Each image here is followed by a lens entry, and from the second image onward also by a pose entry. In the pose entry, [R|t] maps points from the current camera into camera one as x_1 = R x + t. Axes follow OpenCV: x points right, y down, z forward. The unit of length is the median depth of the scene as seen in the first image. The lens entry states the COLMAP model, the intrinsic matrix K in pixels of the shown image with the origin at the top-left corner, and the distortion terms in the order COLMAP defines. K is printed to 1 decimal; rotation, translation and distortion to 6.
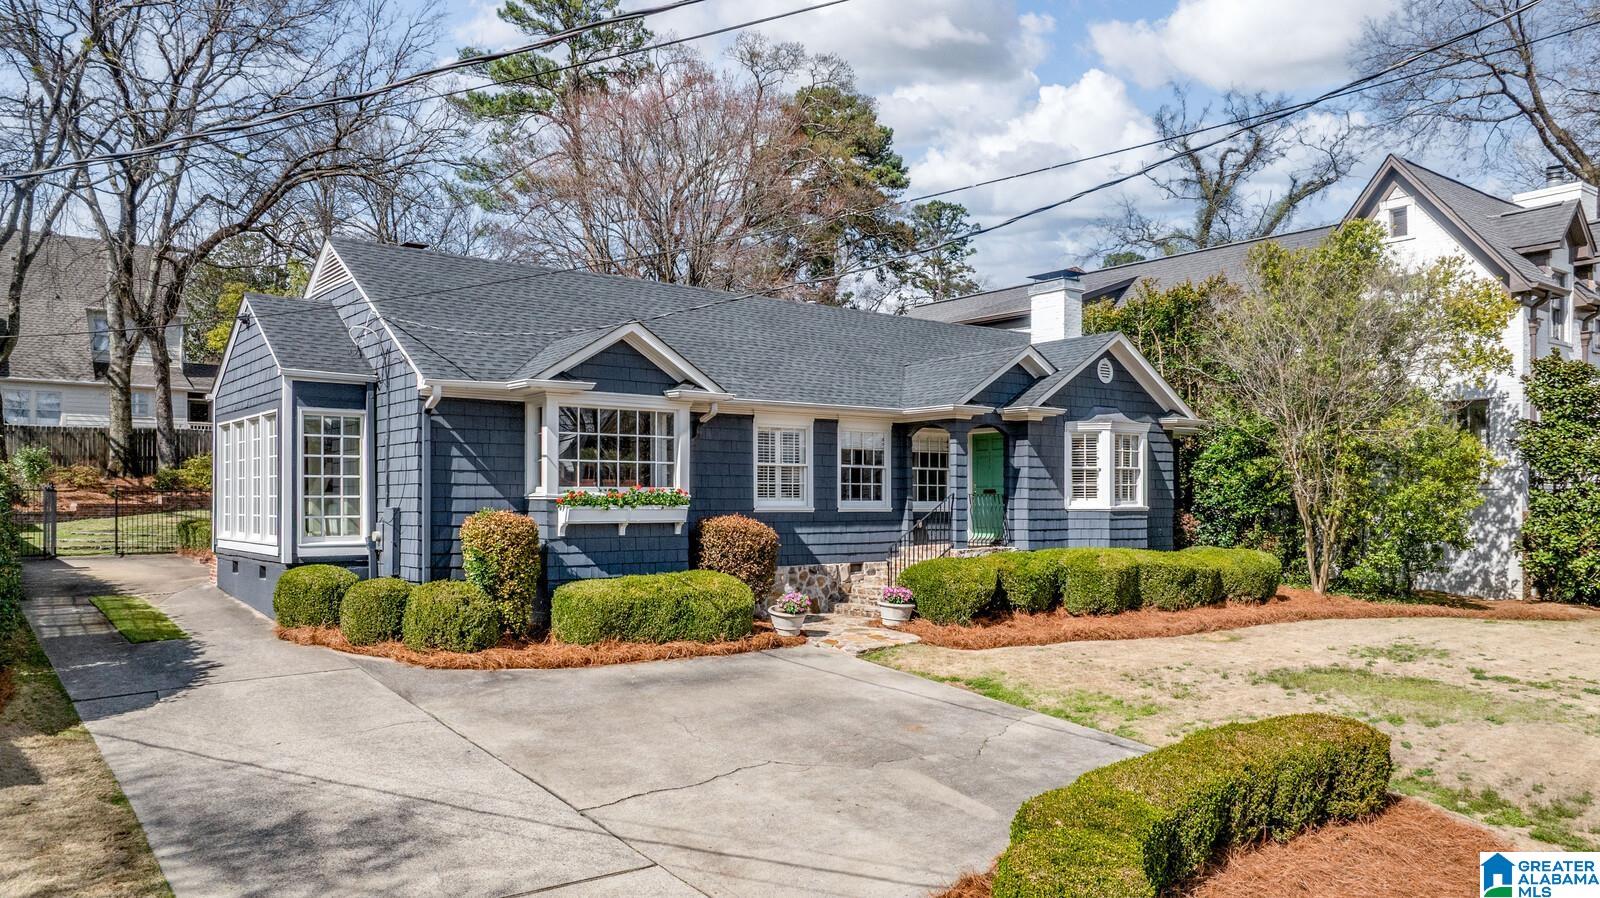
lens RADIAL K [[1104.0, 0, 796.0], [0, 1104.0, 496.1], [0, 0, 1]] dist [-0.033050, -0.003486]
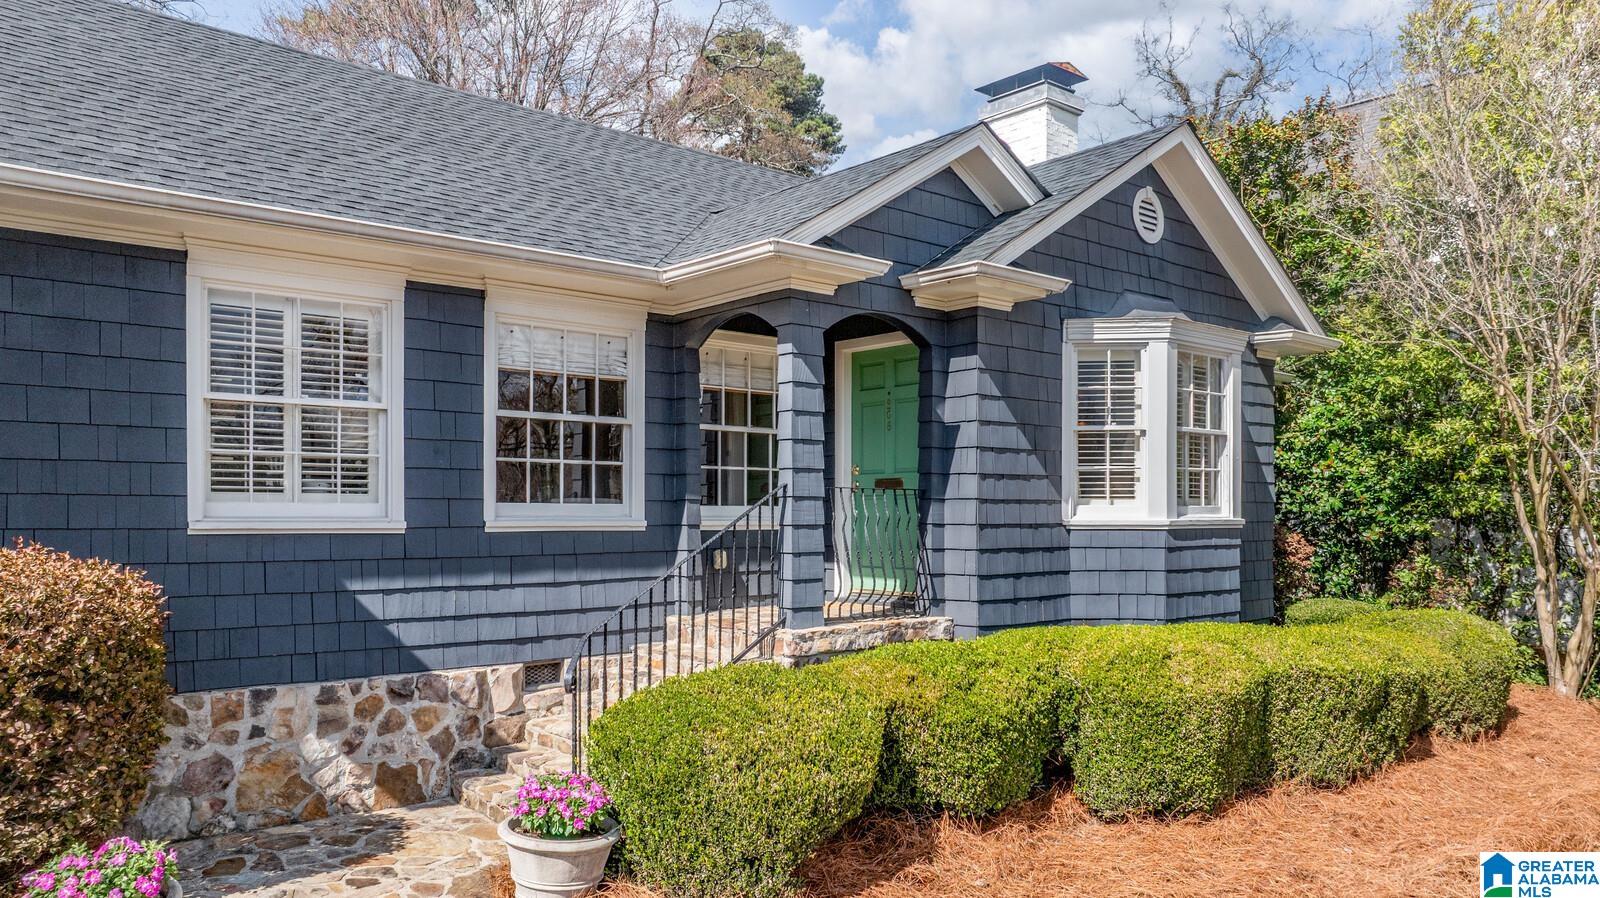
lens RADIAL K [[1121.8, 0, 803.9], [0, 1121.8, 523.2], [0, 0, 1]] dist [-0.028635, 0.000228]
pose [[0.998520, 0.000634, 0.054387, 0.128265], [-0.001482, 0.999878, 0.015558, 0.004953], [-0.054370, -0.015616, 0.998399, 0.610224]]
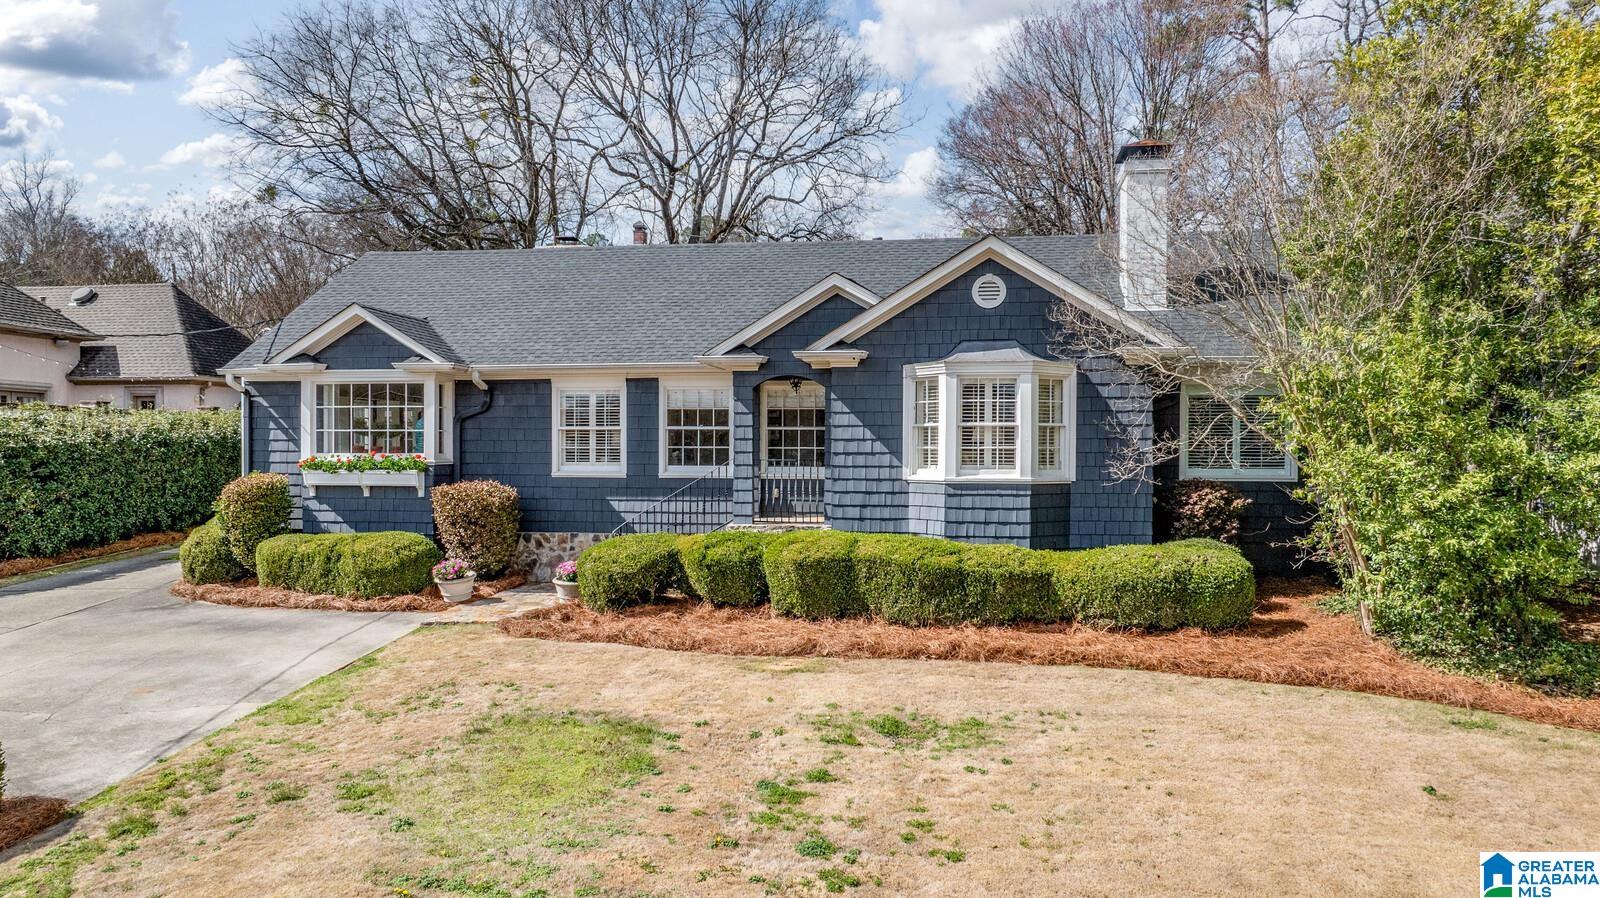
lens RADIAL K [[1191.6, 0, 803.1], [0, 1191.6, 426.2], [0, 0, 1]] dist [-0.001161, -0.001221]
pose [[0.683011, -0.012445, -0.730302, 0.853641], [0.002517, 0.999889, -0.014685, -0.014068], [0.730403, 0.008192, 0.682967, 0.409754]]
